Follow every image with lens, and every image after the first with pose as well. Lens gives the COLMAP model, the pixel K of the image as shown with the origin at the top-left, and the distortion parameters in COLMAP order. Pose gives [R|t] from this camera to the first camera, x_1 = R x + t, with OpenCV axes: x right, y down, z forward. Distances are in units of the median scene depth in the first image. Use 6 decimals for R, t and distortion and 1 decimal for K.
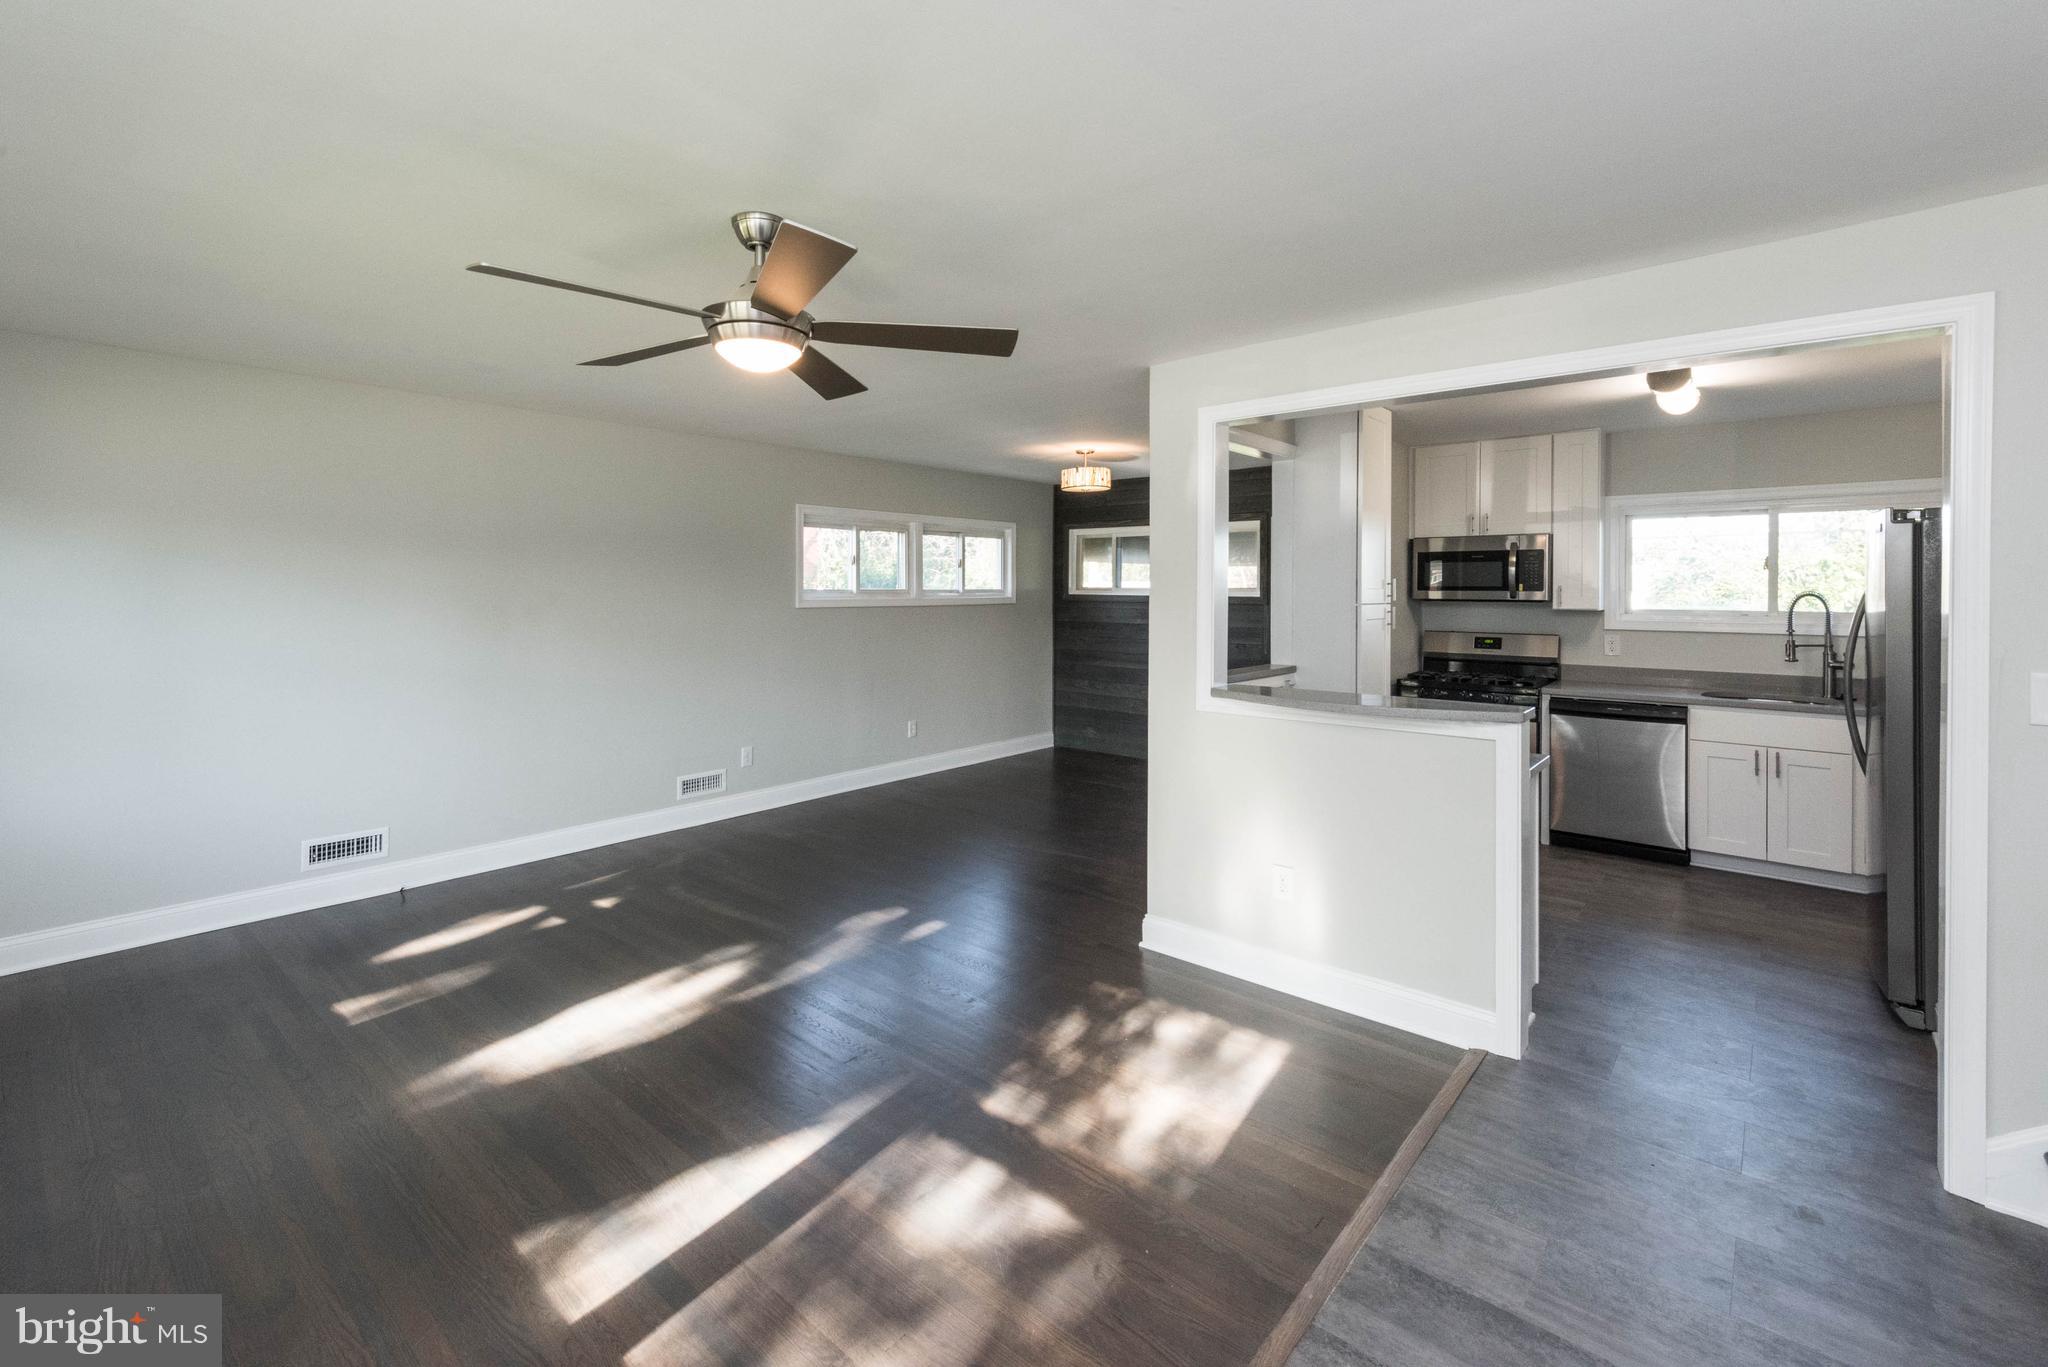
lens RADIAL K [[805.7, 0, 986.7], [0, 805.7, 604.7], [0, 0, 1]] dist [0.009391, -0.001128]
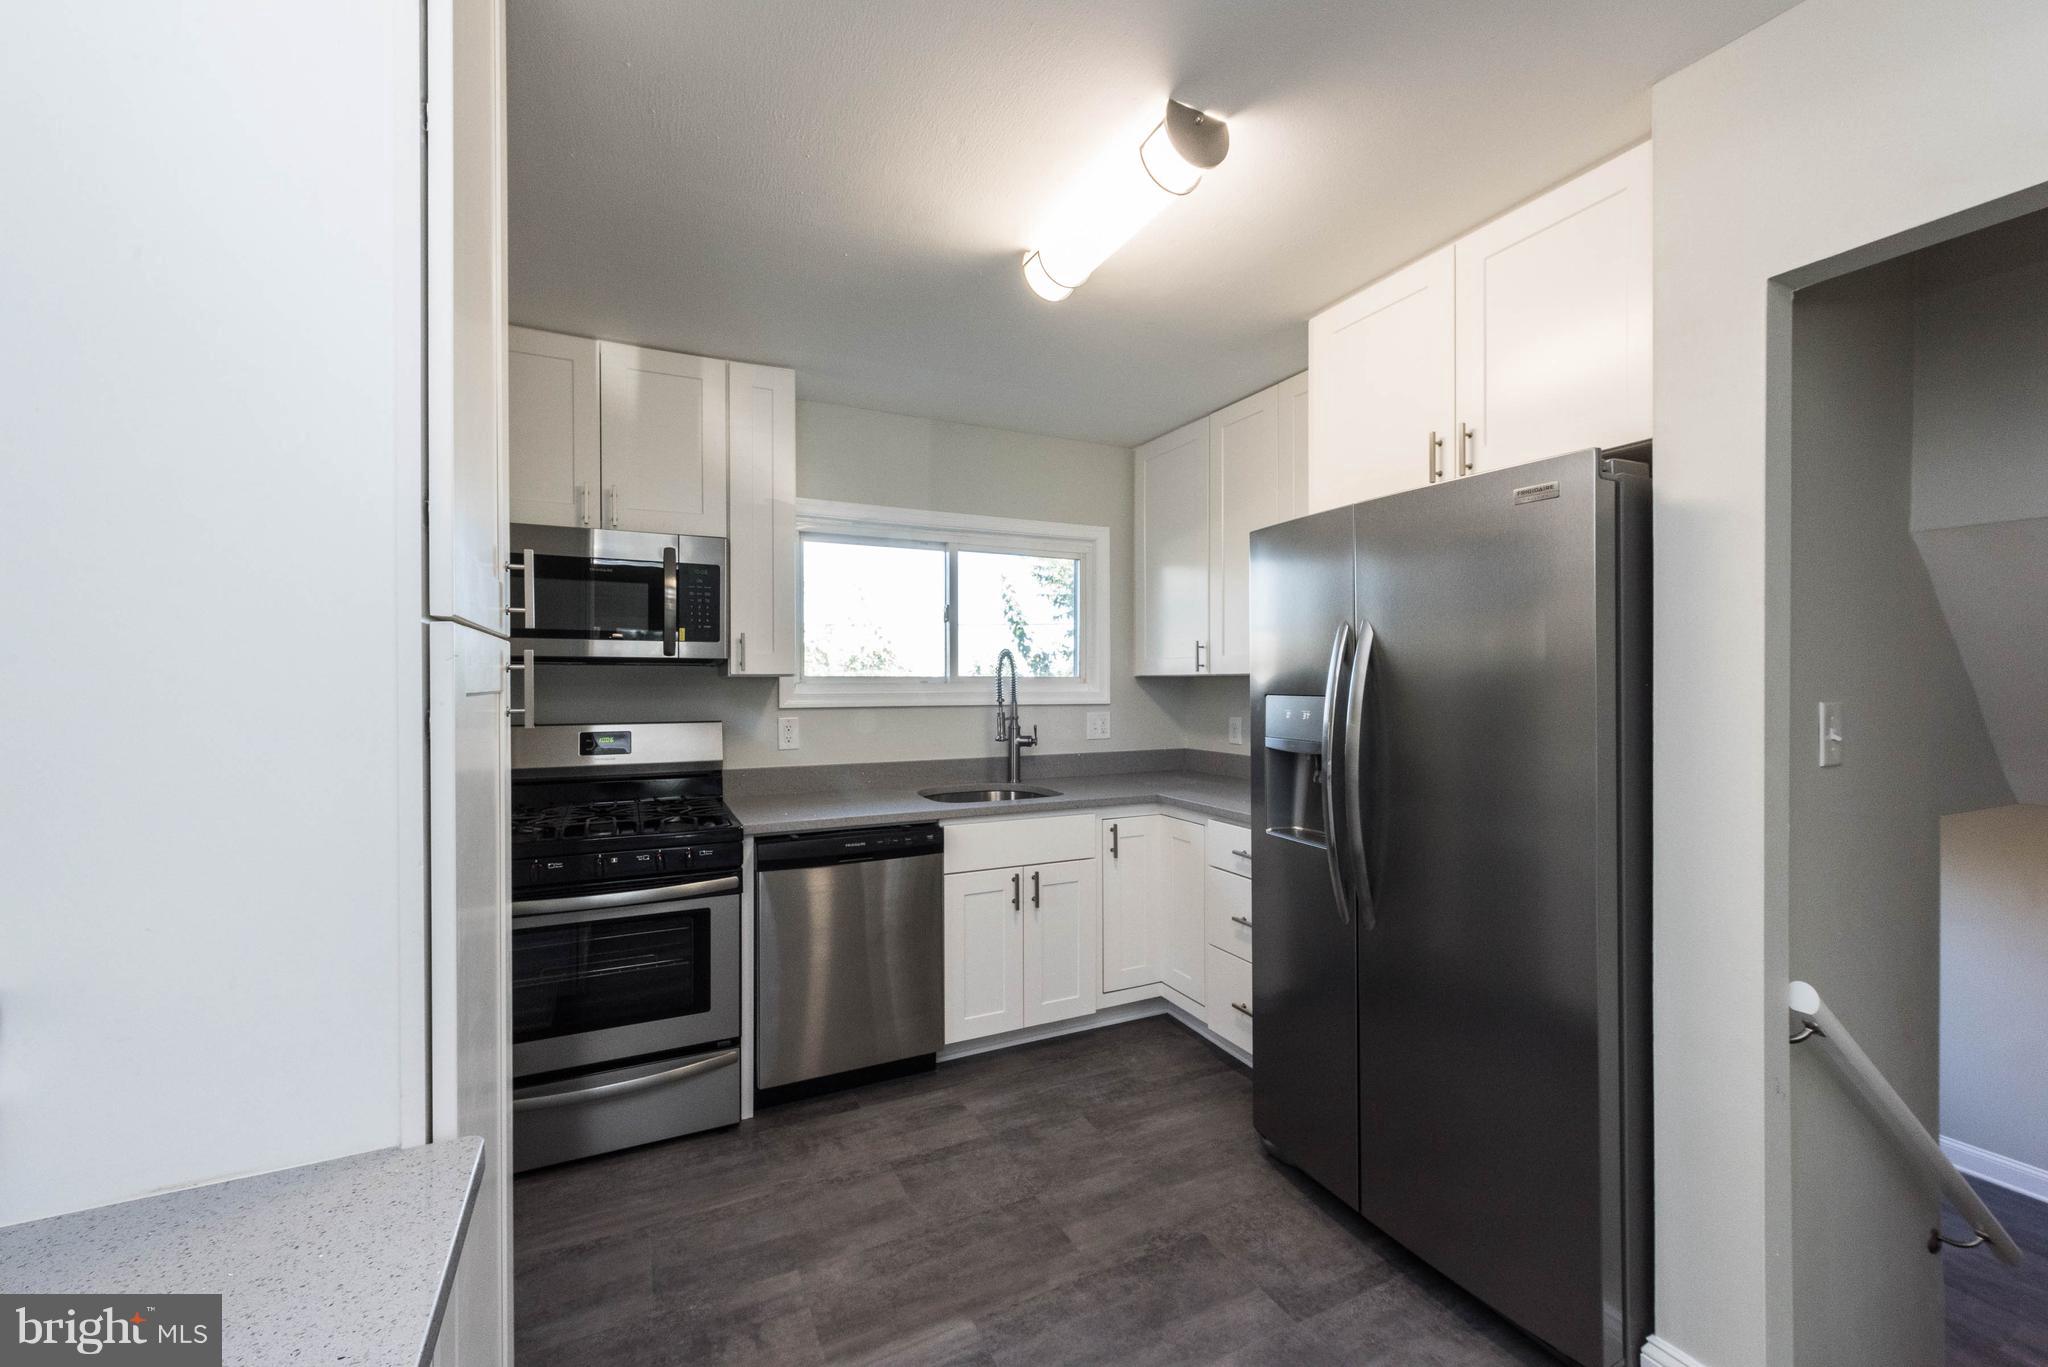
lens RADIAL K [[805.7, 0, 982.4], [0, 805.7, 690.3], [0, 0, 1]] dist [0.009391, -0.001128]
pose [[0.378942, -0.012657, 0.925334, 0.245745], [0.014540, 0.999864, 0.007722, 0.014010], [-0.925306, 0.010529, 0.379075, 0.620300]]
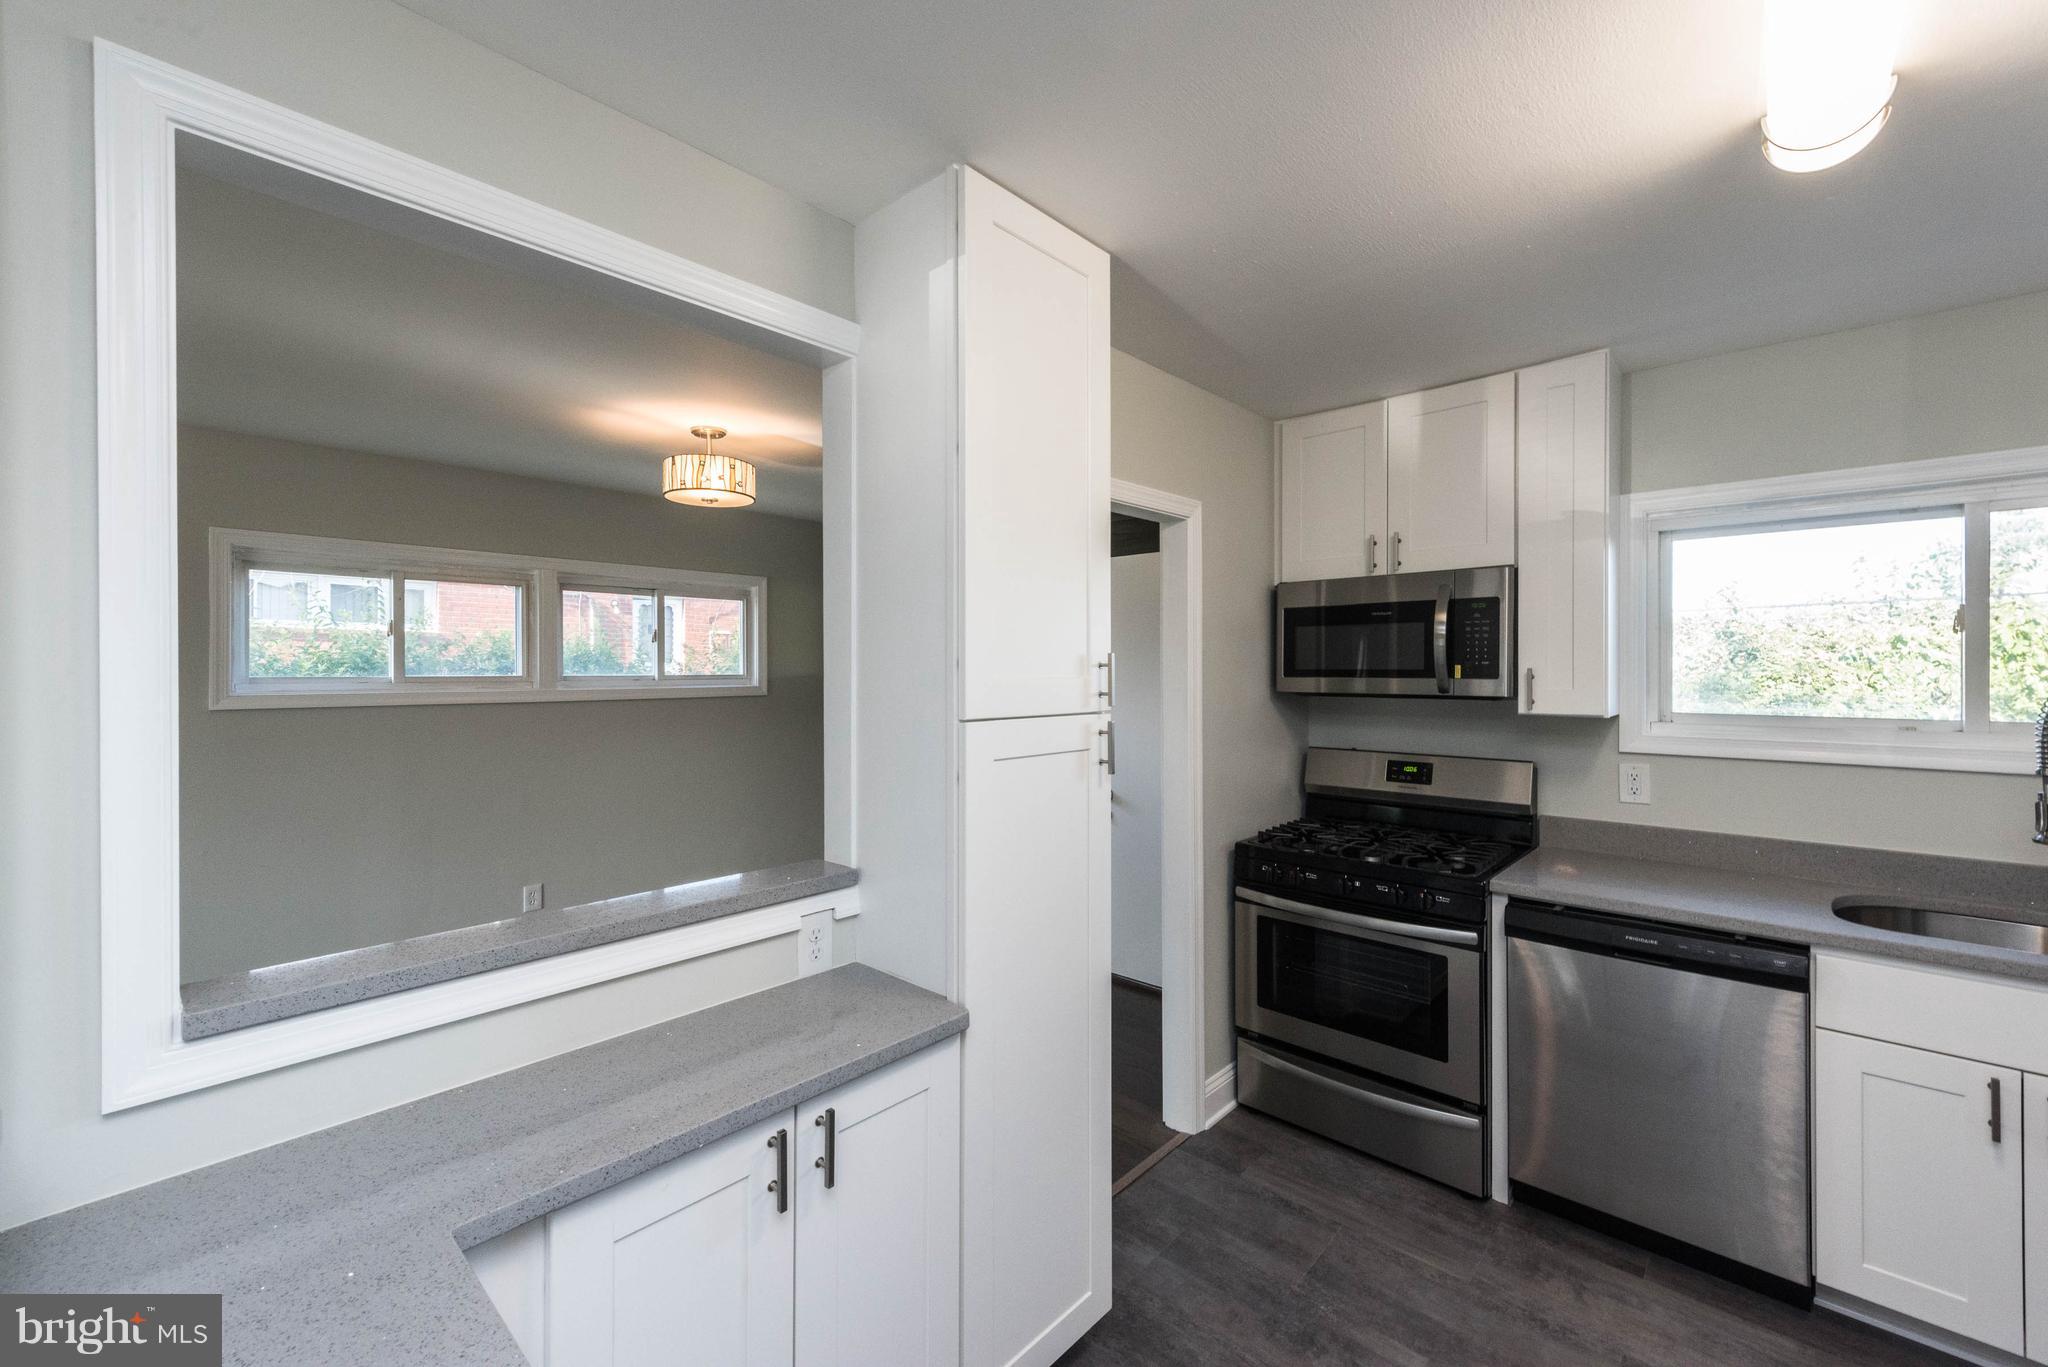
lens RADIAL K [[805.7, 0, 1016.2], [0, 805.7, 685.4], [0, 0, 1]] dist [0.009391, -0.001128]
pose [[0.999966, -0.002204, 0.007895, 0.374763], [0.002226, 0.999993, -0.002872, -0.011731], [-0.007889, 0.002890, 0.999965, 0.486892]]
